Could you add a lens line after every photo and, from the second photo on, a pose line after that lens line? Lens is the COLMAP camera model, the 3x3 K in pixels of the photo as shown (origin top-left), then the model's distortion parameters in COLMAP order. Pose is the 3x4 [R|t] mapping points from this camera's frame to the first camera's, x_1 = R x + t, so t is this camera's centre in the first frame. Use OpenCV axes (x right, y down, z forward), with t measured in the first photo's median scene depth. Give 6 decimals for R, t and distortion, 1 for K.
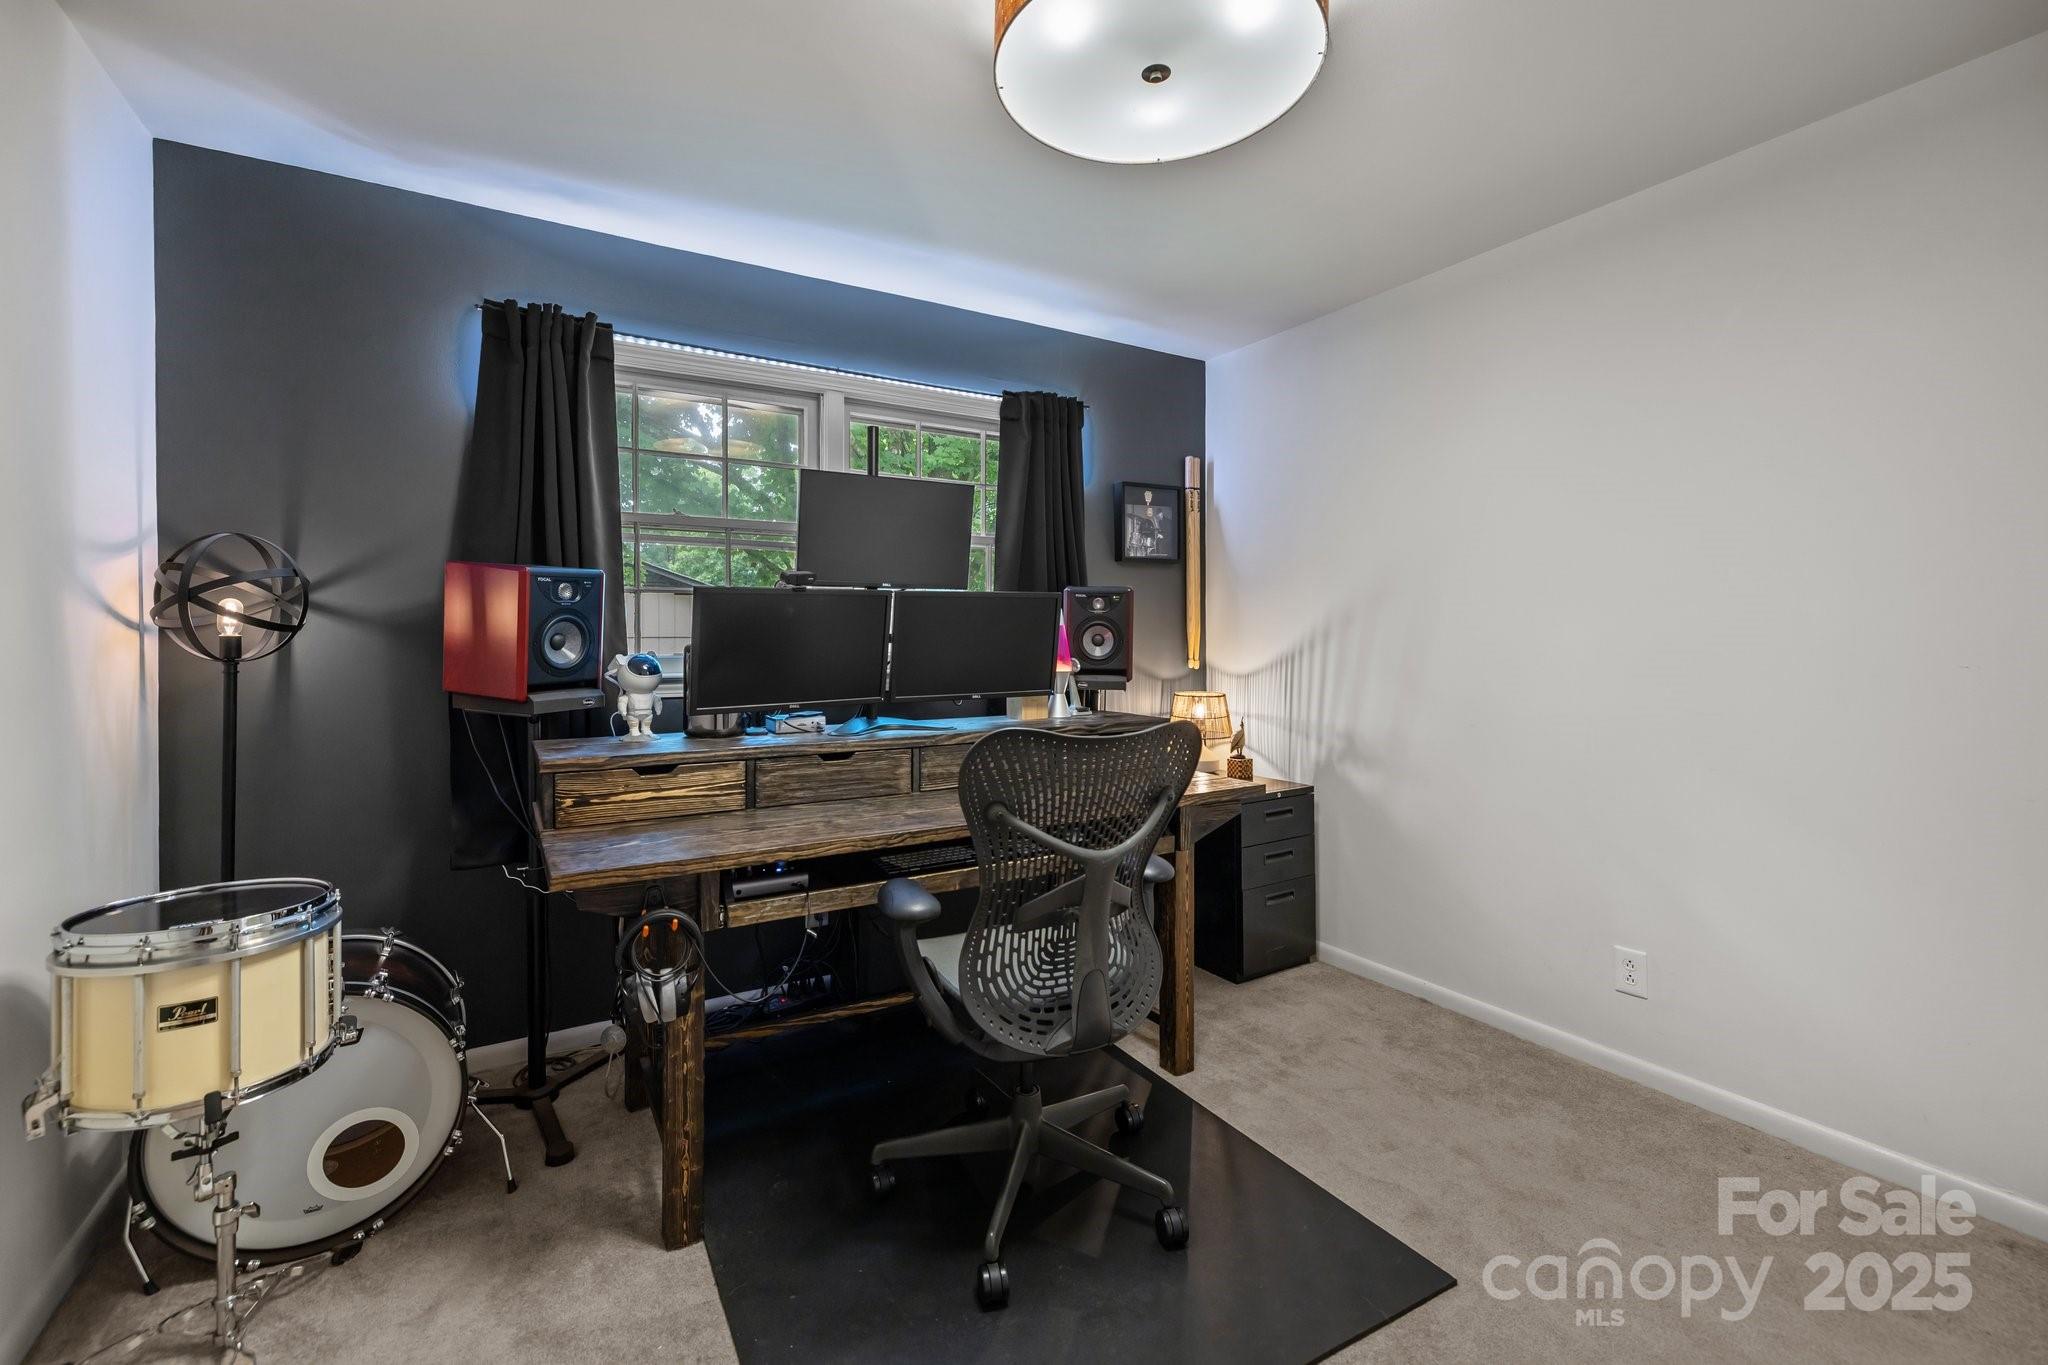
lens RADIAL K [[866.5, 0, 1006.8], [0, 866.5, 641.1], [0, 0, 1]] dist [-0.002445, -0.000625]
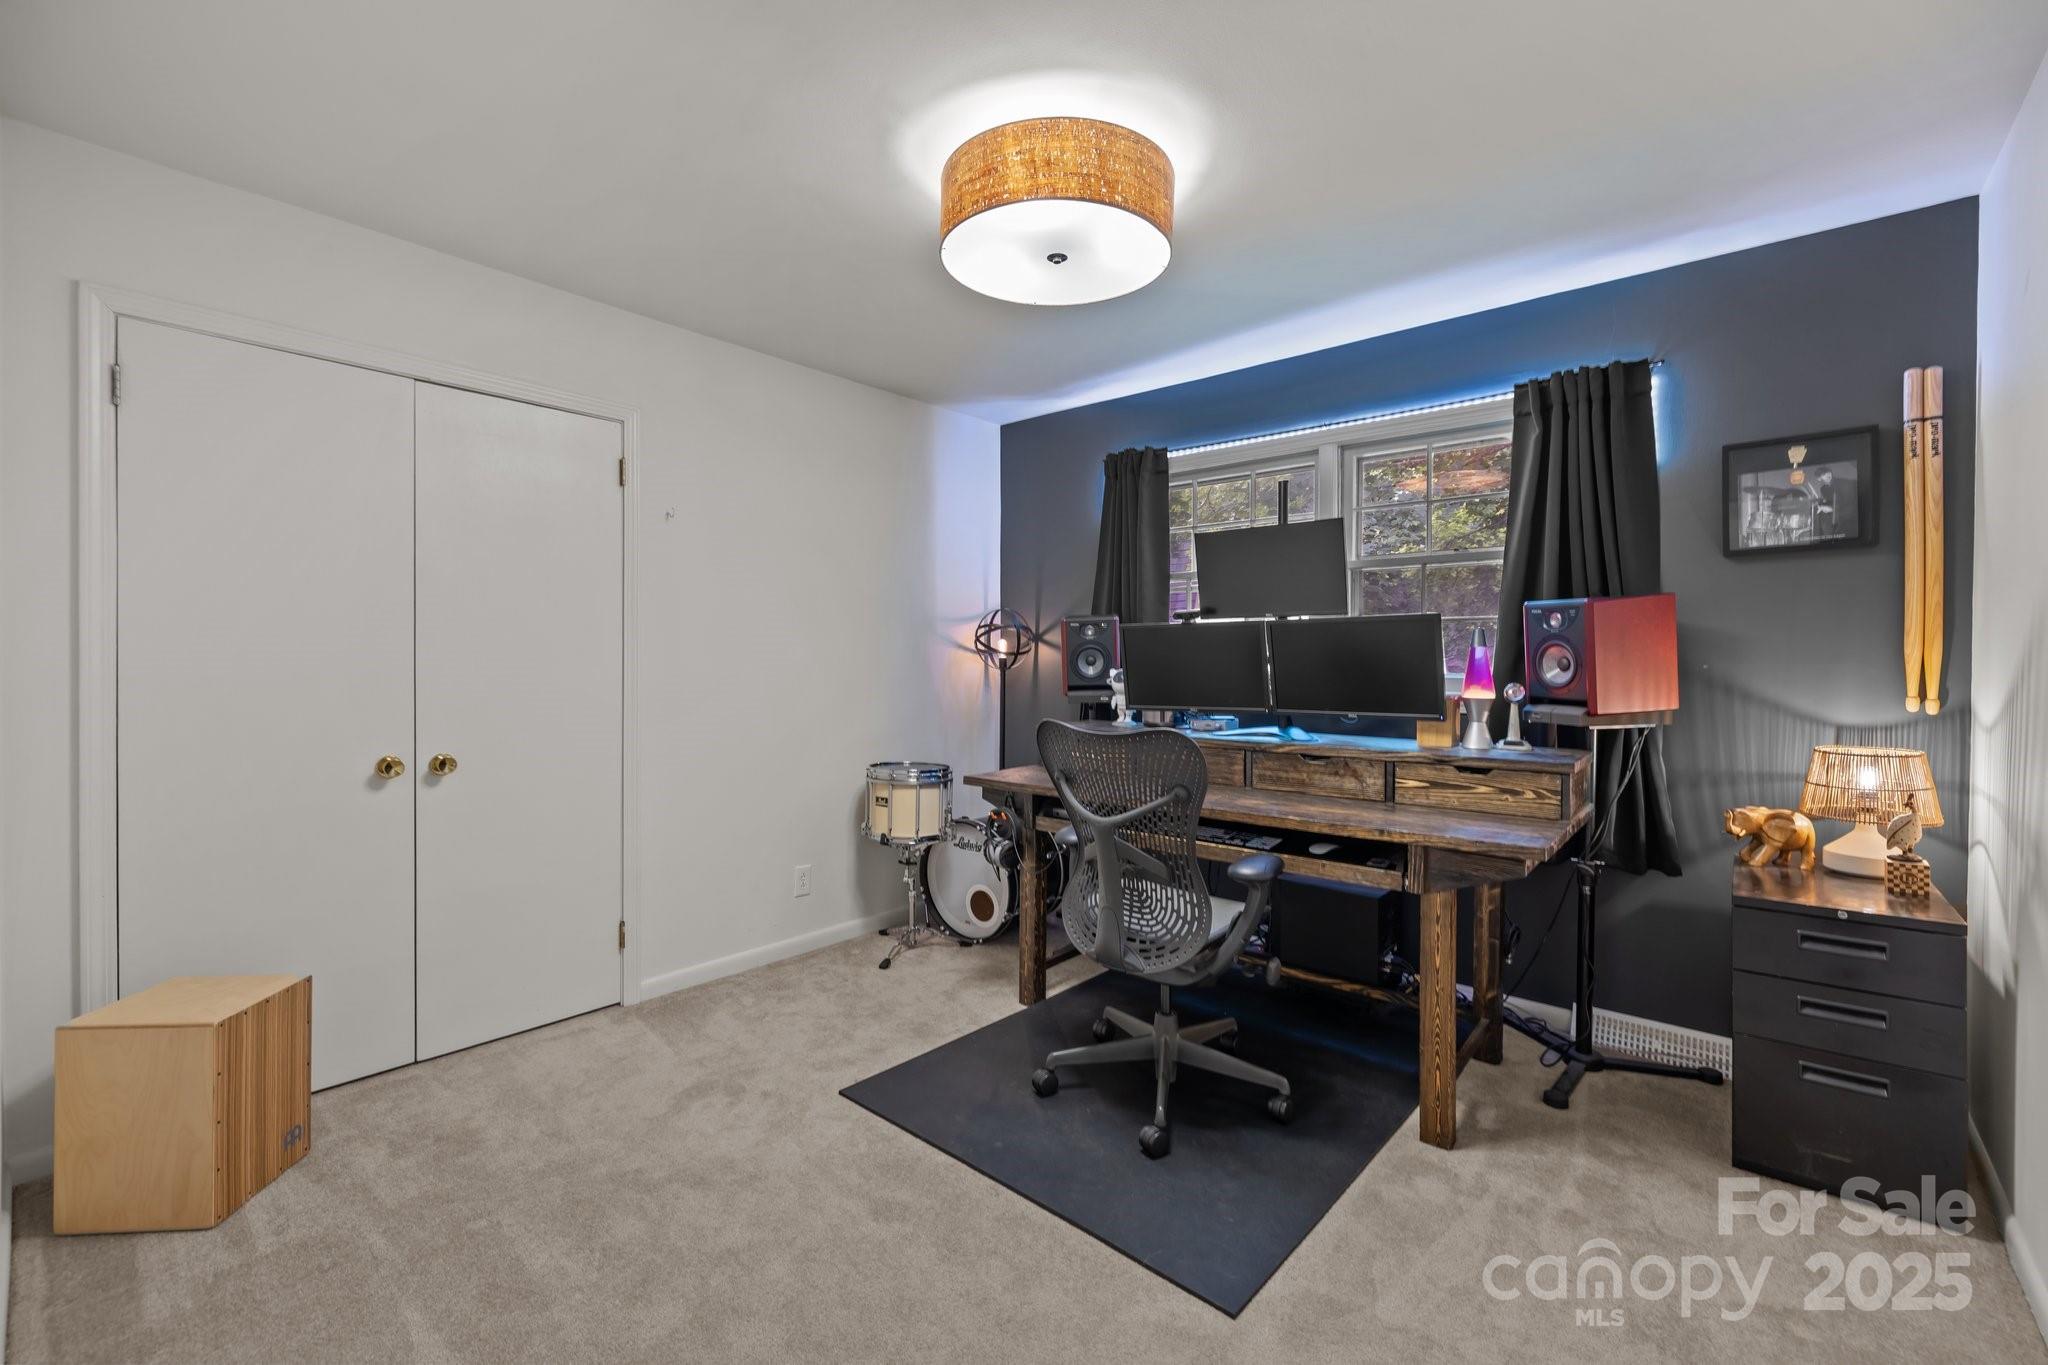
lens RADIAL K [[866.5, 0, 1022.2], [0, 866.5, 665.4], [0, 0, 1]] dist [-0.002445, -0.000625]
pose [[0.319048, 0.011525, -0.947668, 0.781076], [-0.006542, 0.999929, 0.009958, -0.004779], [0.947716, 0.003022, 0.319101, 0.261654]]
